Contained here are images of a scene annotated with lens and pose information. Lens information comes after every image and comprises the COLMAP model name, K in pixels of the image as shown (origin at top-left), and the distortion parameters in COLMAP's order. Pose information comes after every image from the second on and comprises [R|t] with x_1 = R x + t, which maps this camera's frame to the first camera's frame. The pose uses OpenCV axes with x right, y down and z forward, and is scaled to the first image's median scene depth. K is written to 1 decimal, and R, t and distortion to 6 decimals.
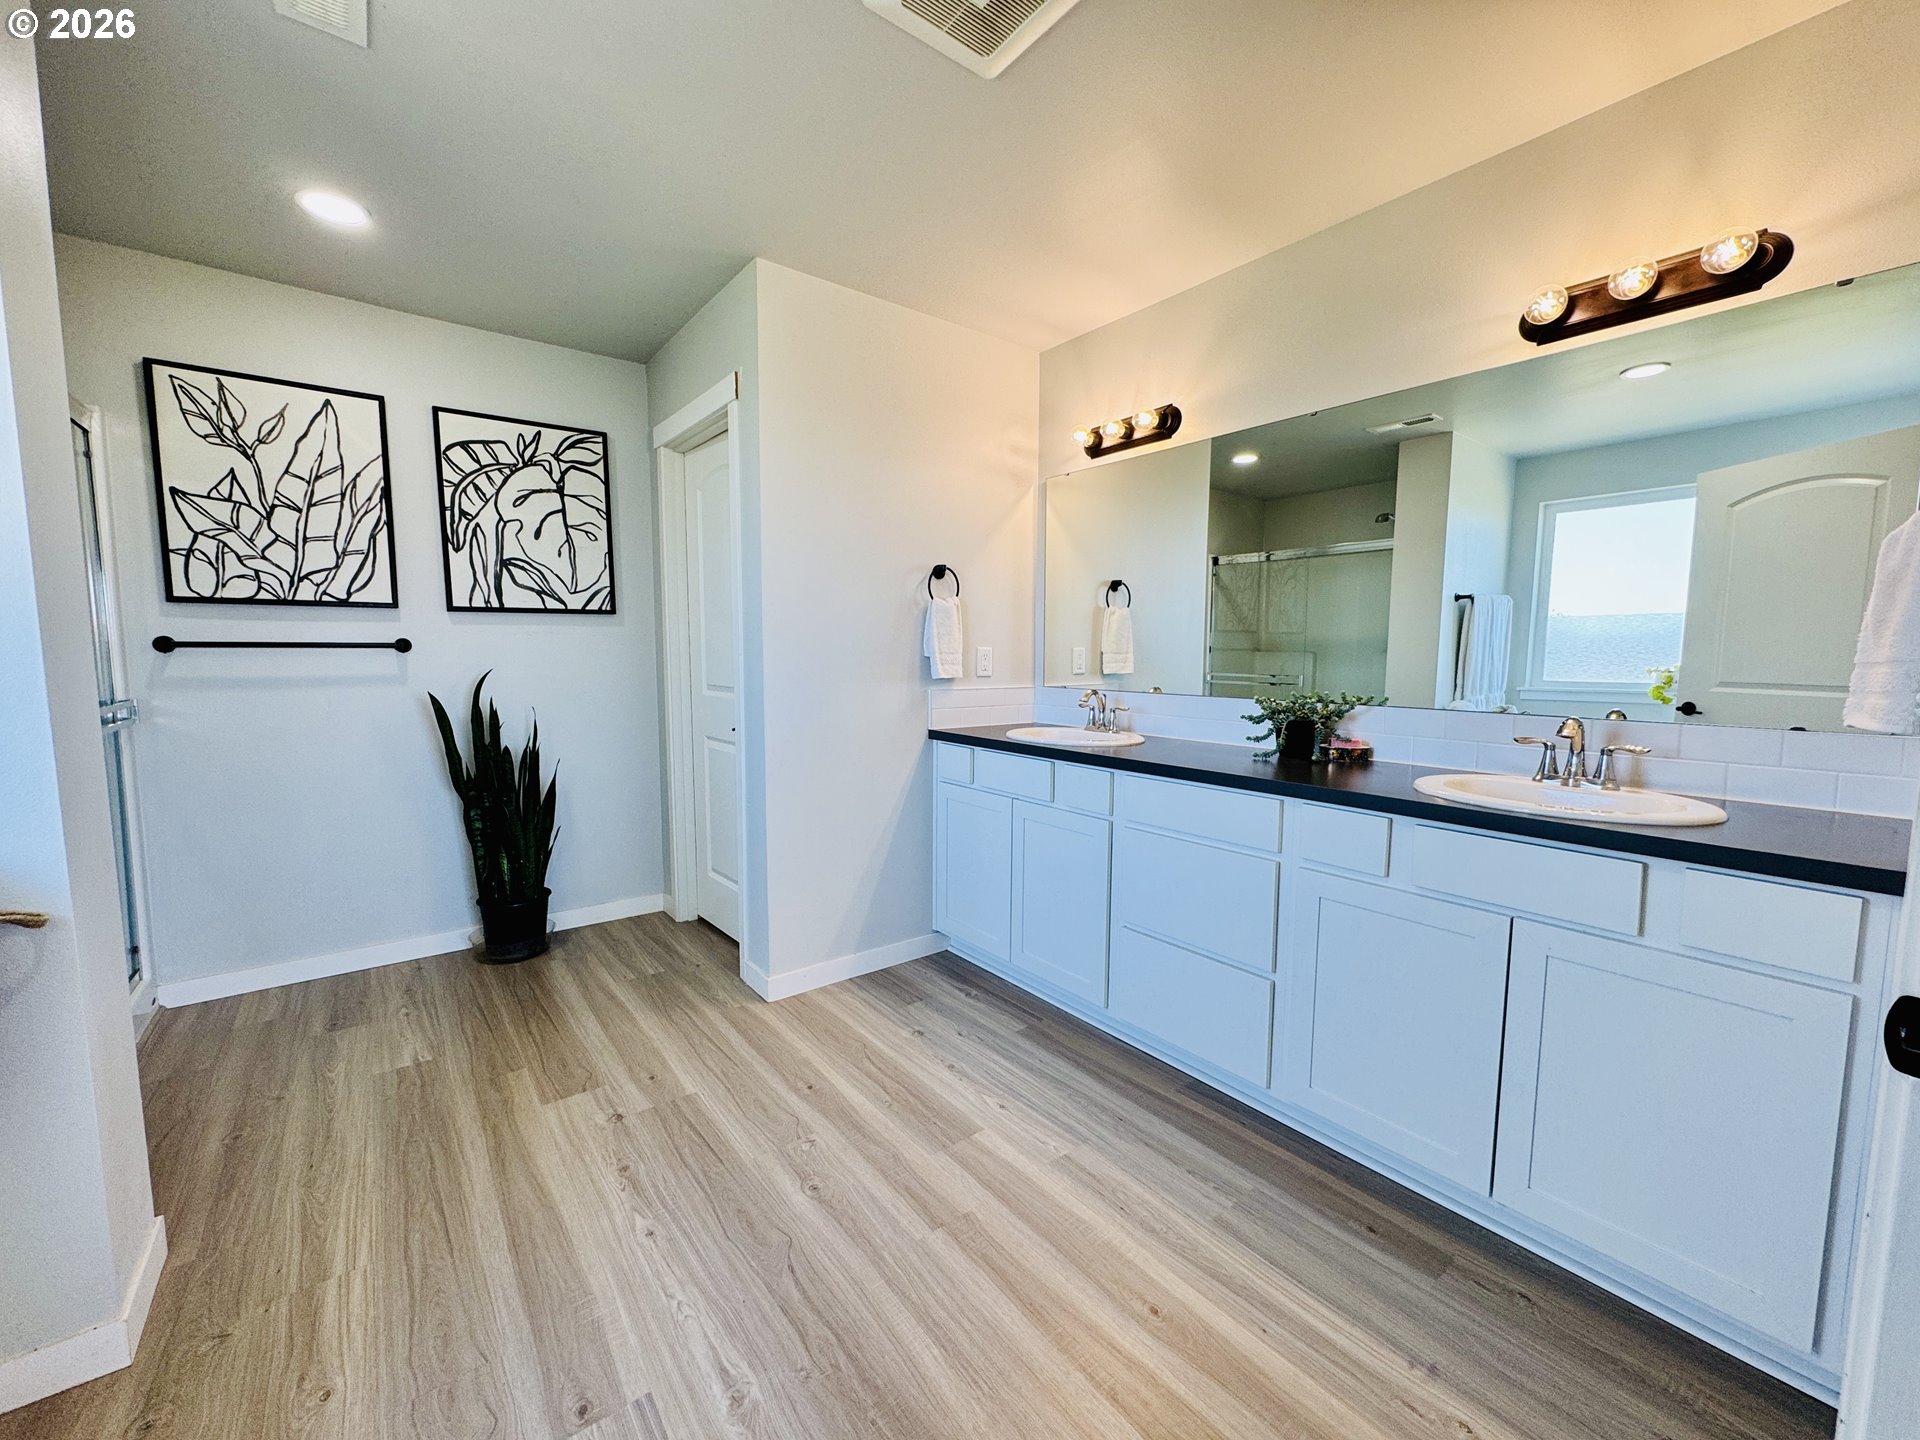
lens RADIAL K [[757.4, 0, 954.4], [0, 757.4, 722.2], [0, 0, 1]] dist [-0.002107, 0.000605]
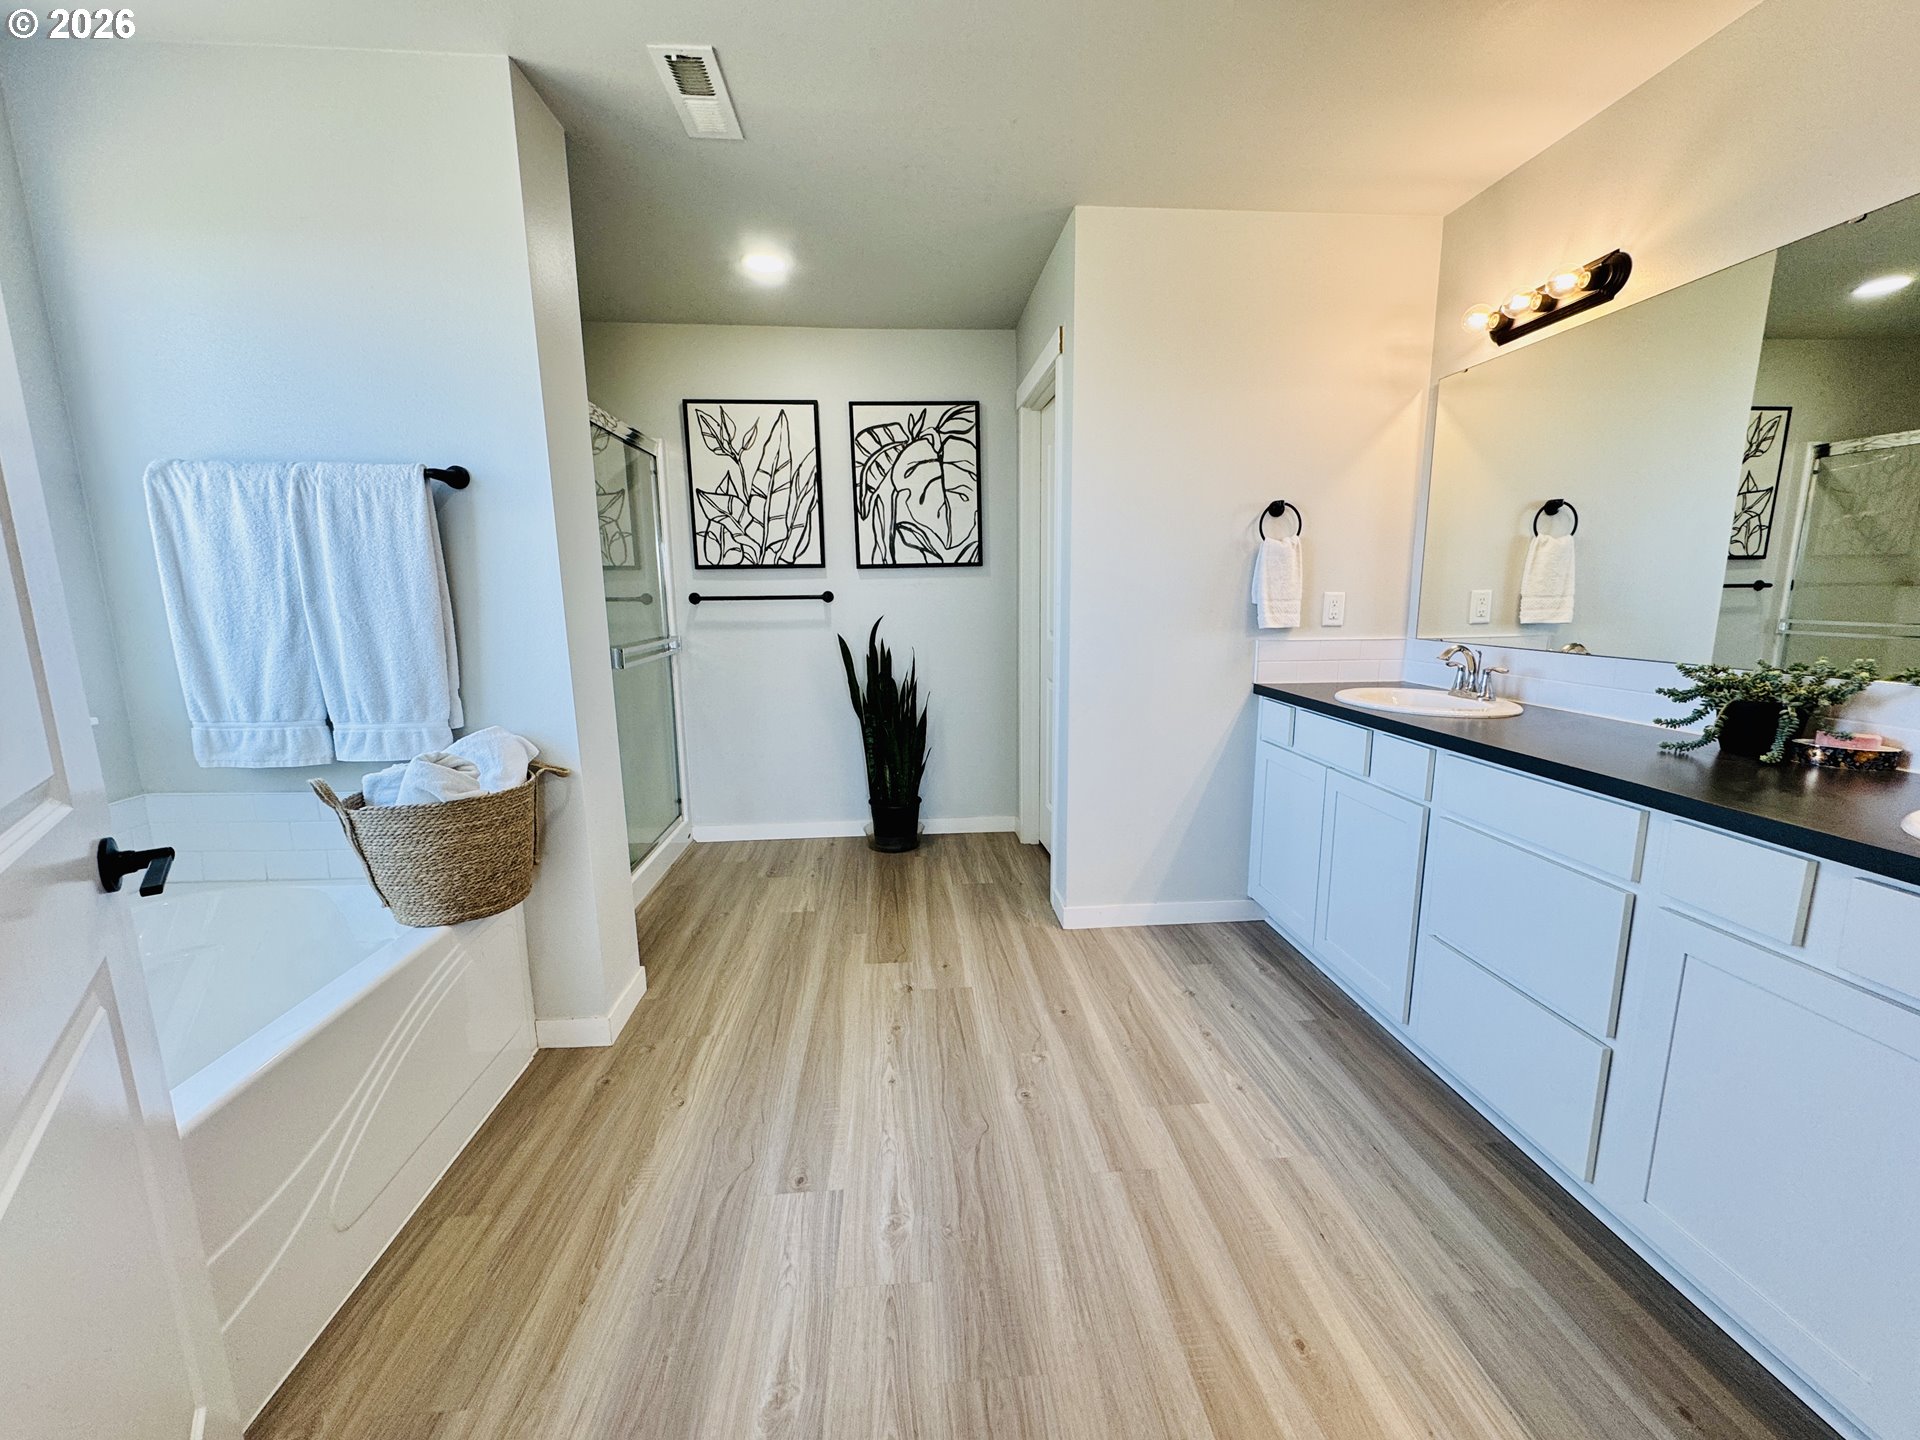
lens RADIAL K [[757.4, 0, 958.5], [0, 757.4, 720.3], [0, 0, 1]] dist [-0.002107, 0.000605]
pose [[0.837088, 0.079701, -0.541232, 0.192493], [-0.037487, 0.995362, 0.088597, -0.016031], [0.545783, -0.053874, 0.836193, 0.034241]]
